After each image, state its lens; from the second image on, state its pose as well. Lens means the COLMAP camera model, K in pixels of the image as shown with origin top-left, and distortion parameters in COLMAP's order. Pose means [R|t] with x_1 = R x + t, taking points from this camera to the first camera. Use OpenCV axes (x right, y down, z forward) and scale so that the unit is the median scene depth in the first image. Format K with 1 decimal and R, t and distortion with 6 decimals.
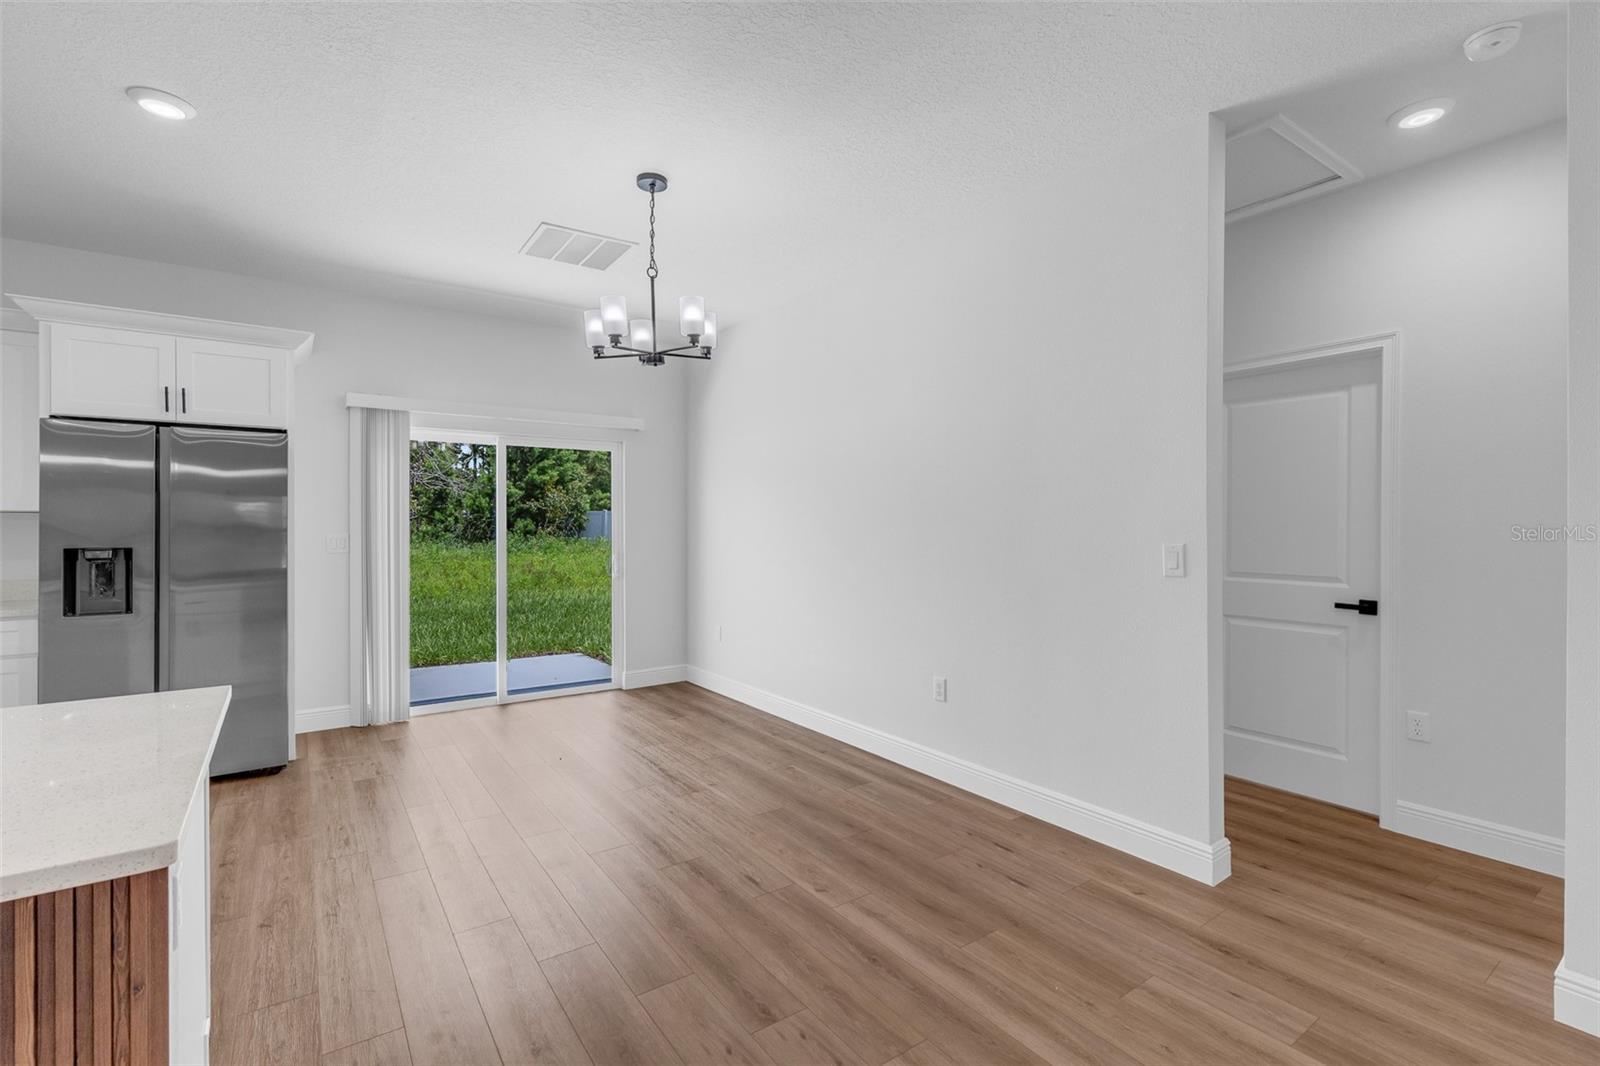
lens RADIAL K [[720.1, 0, 798.5], [0, 720.1, 525.2], [0, 0, 1]] dist [-0.010573, 0.003971]
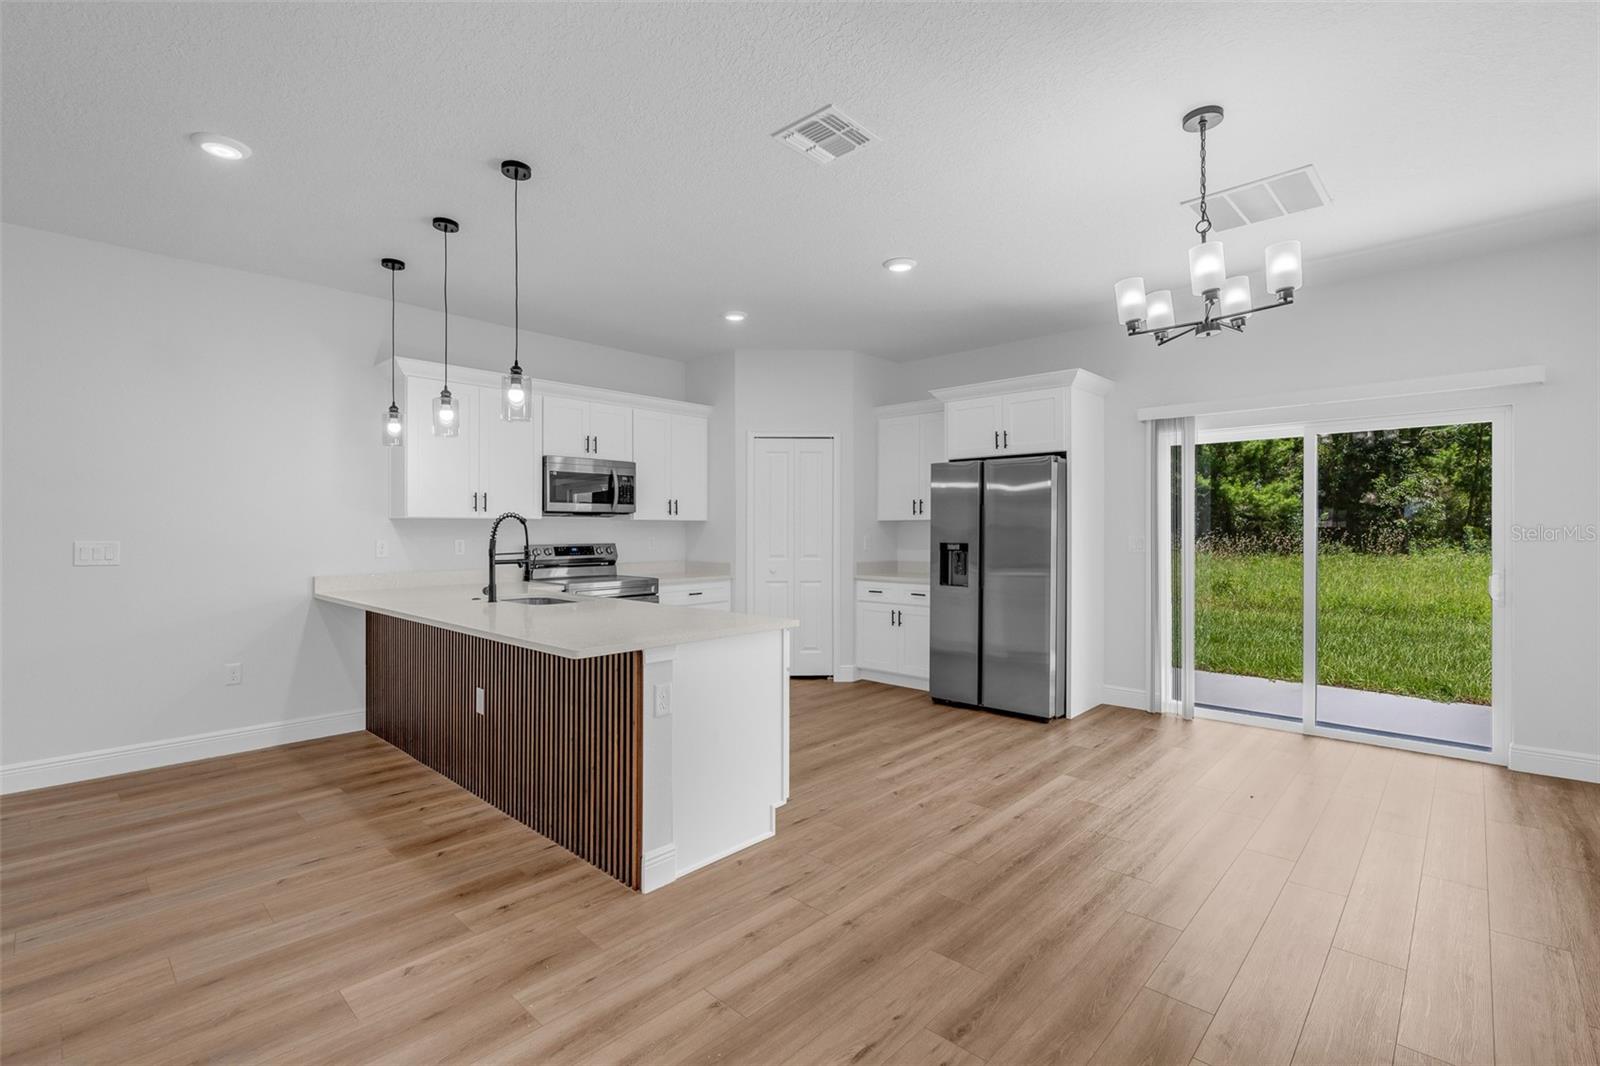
lens RADIAL K [[720.1, 0, 792.8], [0, 720.1, 534.7], [0, 0, 1]] dist [-0.010573, 0.003971]
pose [[0.197791, 0.007535, -0.980215, 0.493853], [0.000224, 0.999970, 0.007732, 0.002098], [0.980244, -0.001749, 0.197783, 0.343706]]
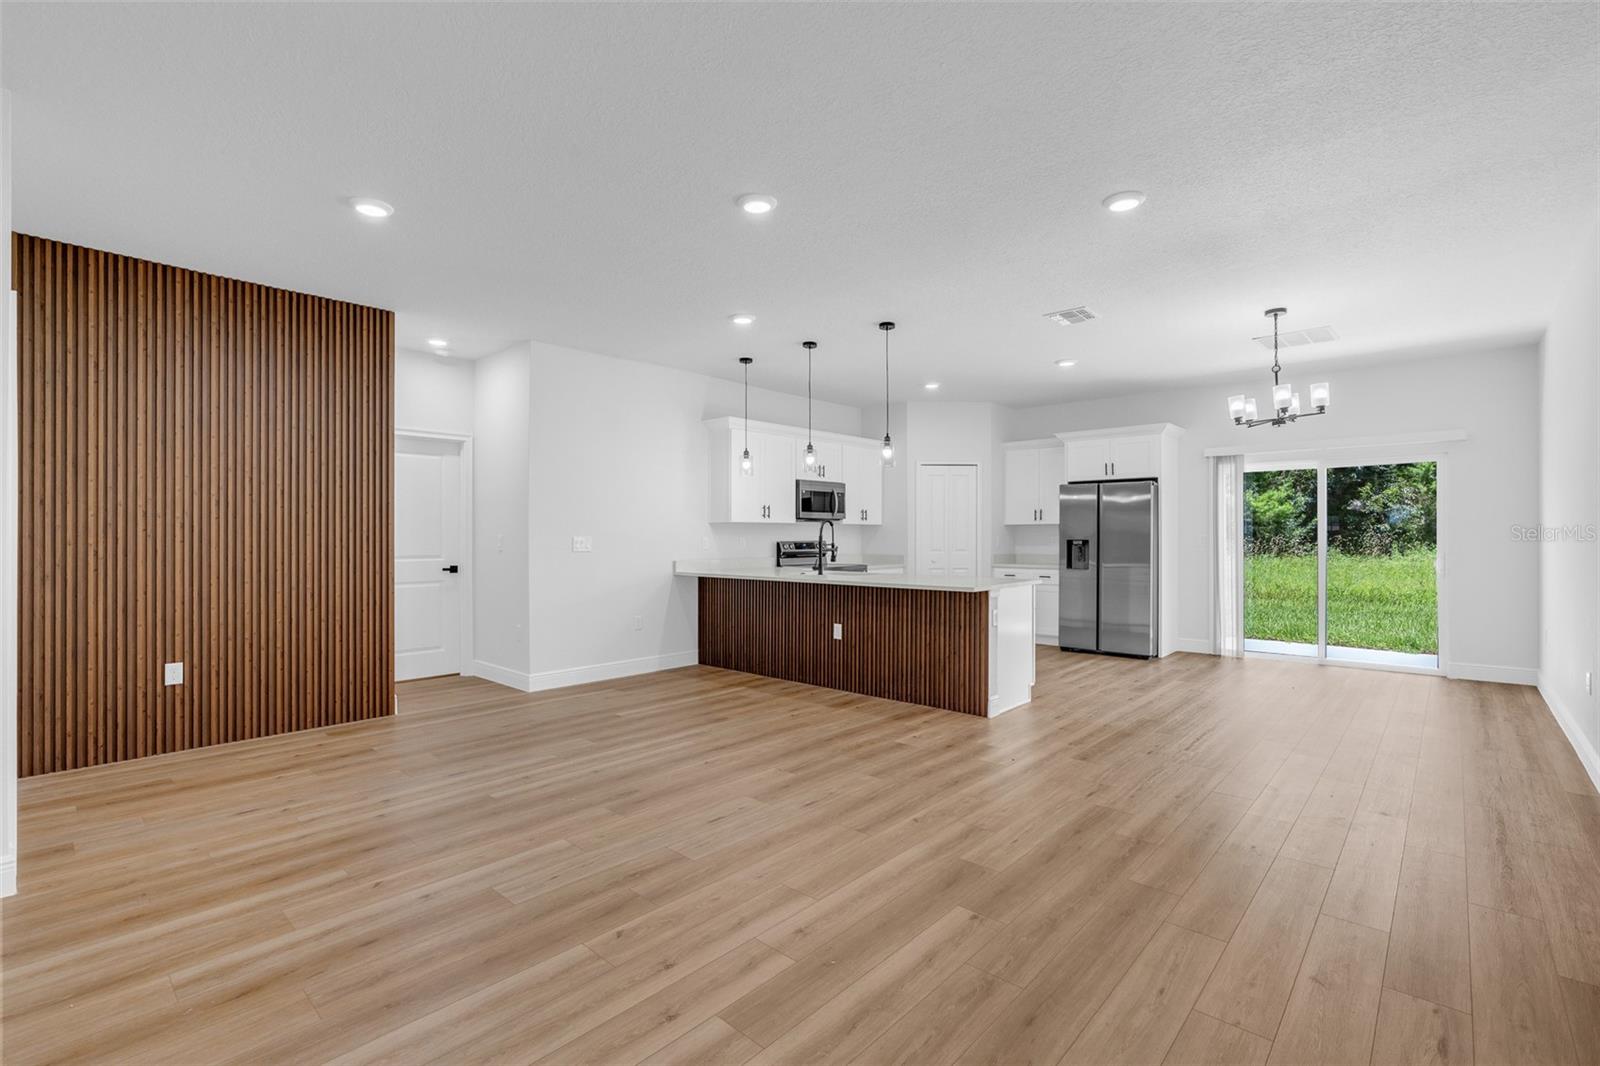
lens RADIAL K [[720.1, 0, 790.8], [0, 720.1, 534.7], [0, 0, 1]] dist [-0.010573, 0.003971]
pose [[0.208534, -0.000506, -0.978015, 1.070004], [0.000661, 1.000000, -0.000377, 0.017305], [0.978015, -0.000568, 0.208534, -0.371202]]
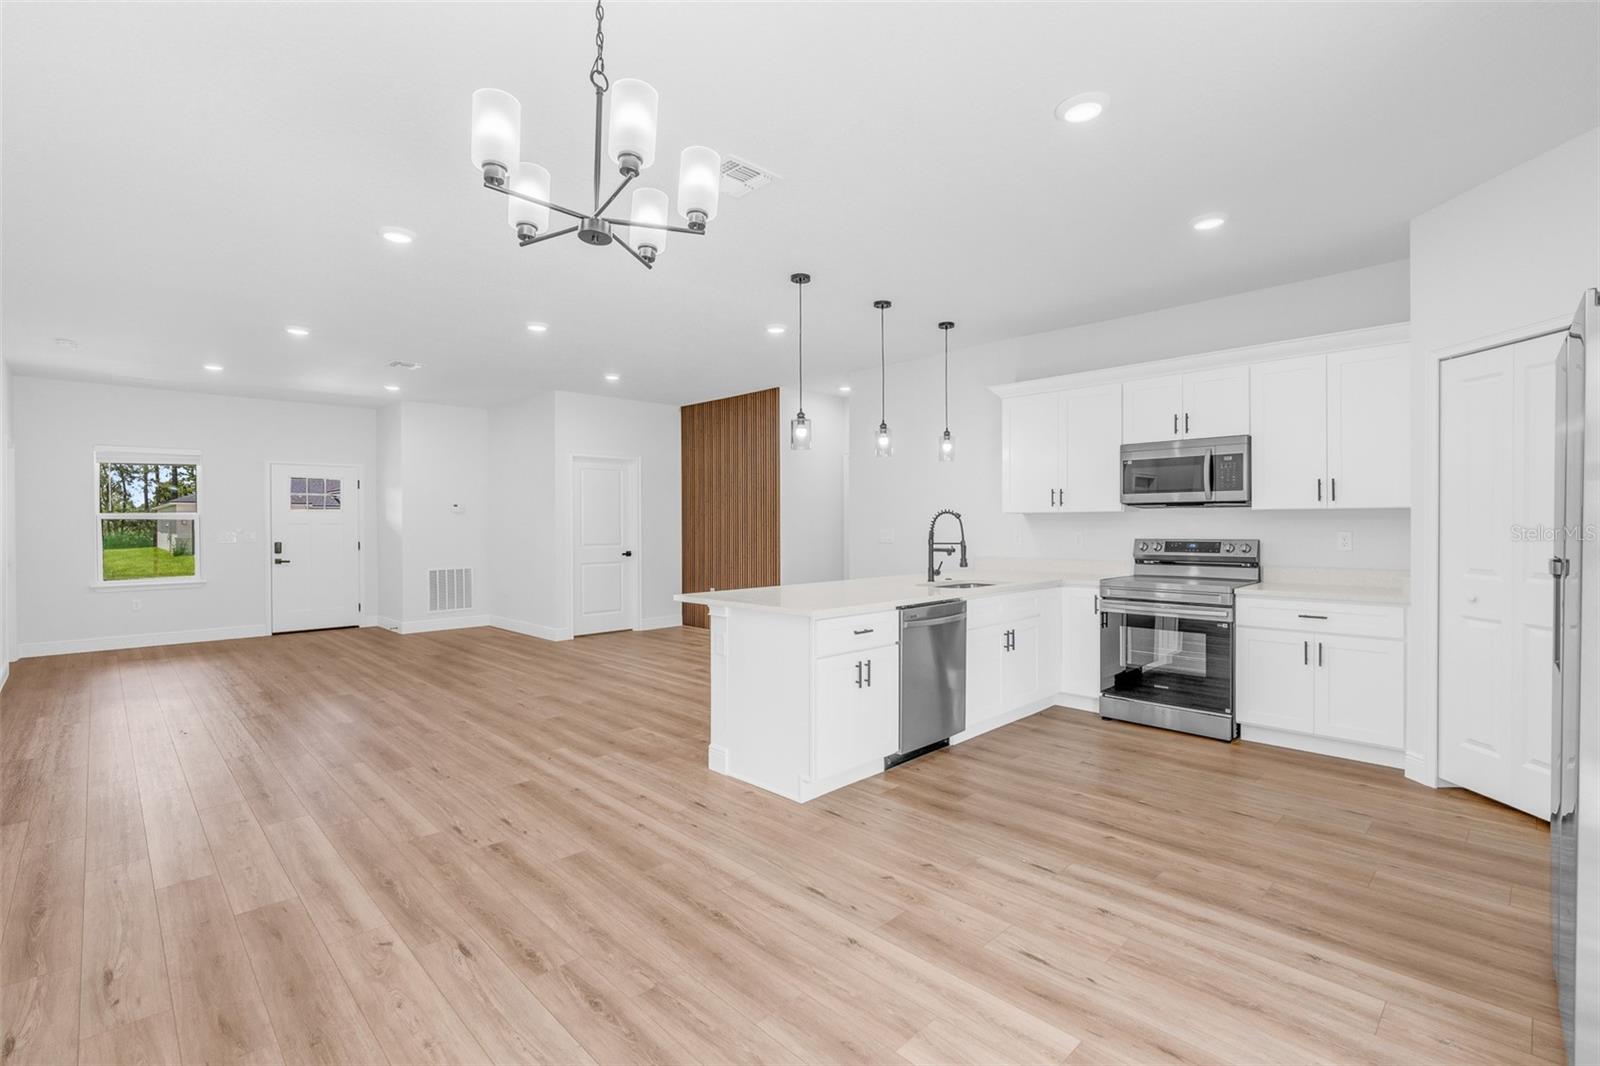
lens RADIAL K [[720.1, 0, 798.5], [0, 720.1, 536.9], [0, 0, 1]] dist [-0.010573, 0.003971]
pose [[-0.986843, 0.007390, -0.161511, -0.251805], [0.004506, 0.999824, 0.018217, 0.002363], [0.161617, 0.017250, -0.986703, 1.496429]]
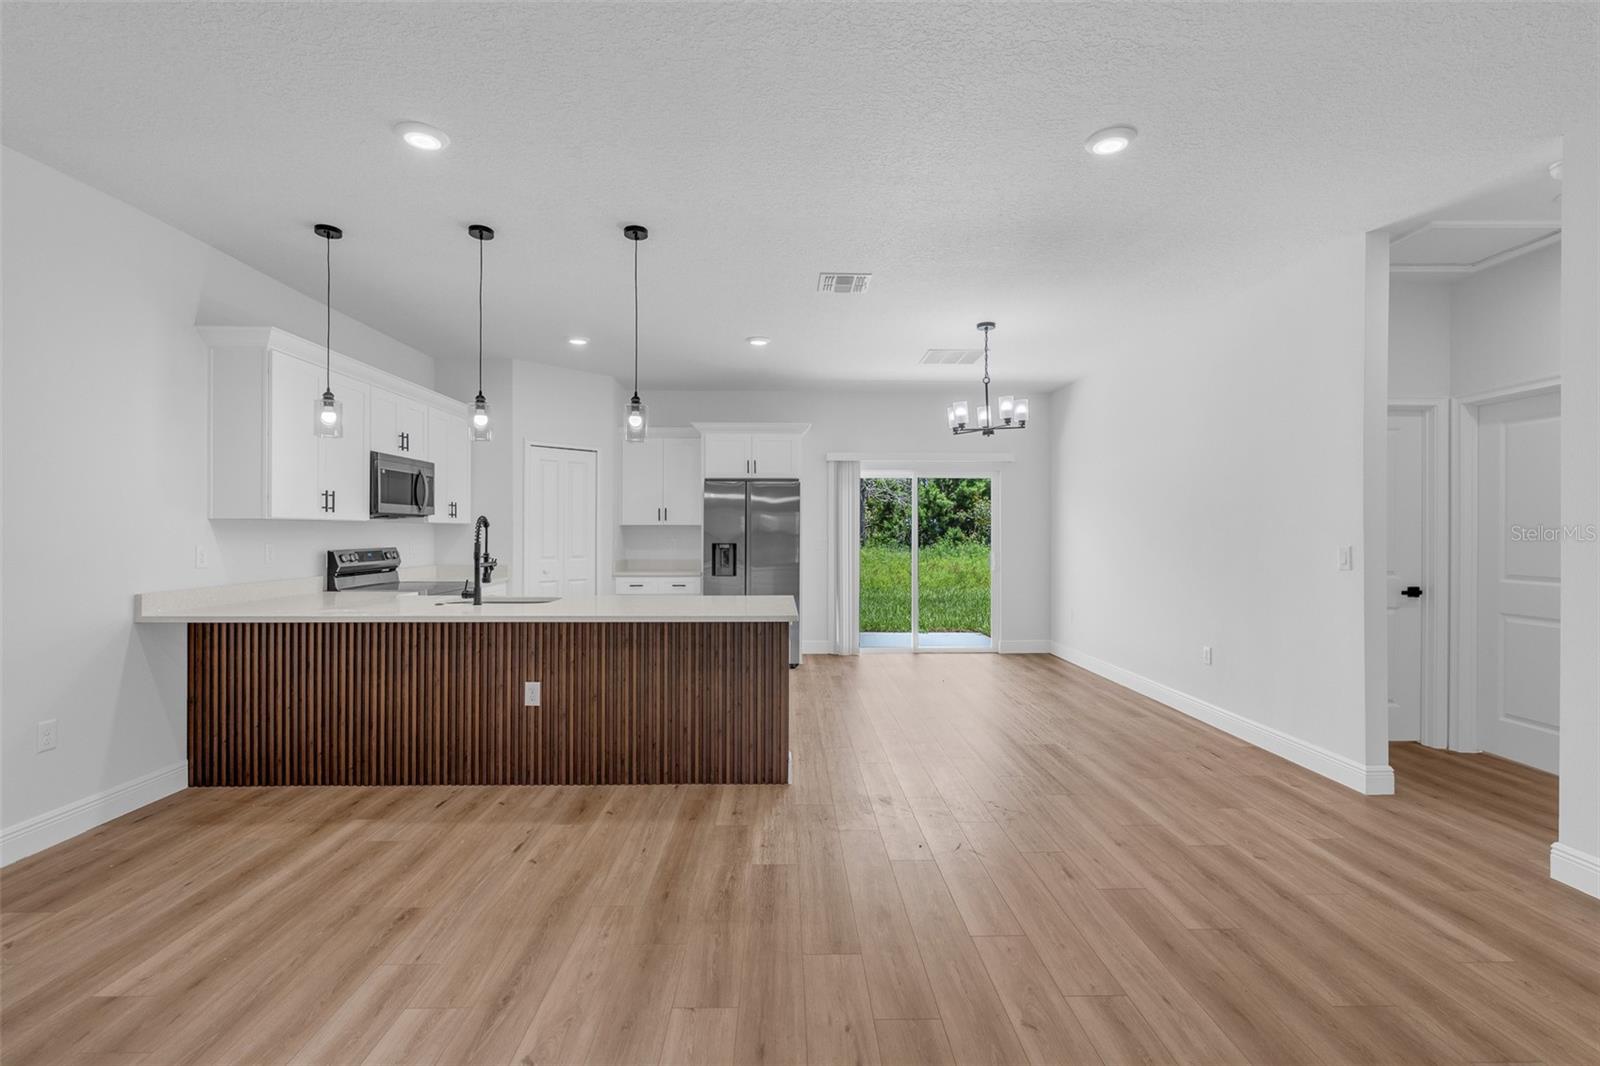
lens RADIAL K [[720.1, 0, 798.1], [0, 720.1, 531.6], [0, 0, 1]] dist [-0.010573, 0.003971]
pose [[0.830093, 0.000864, -0.557624, 0.343431], [-0.001655, 0.999998, -0.000913, 0.000846], [0.557622, 0.001681, 0.830093, -0.588977]]
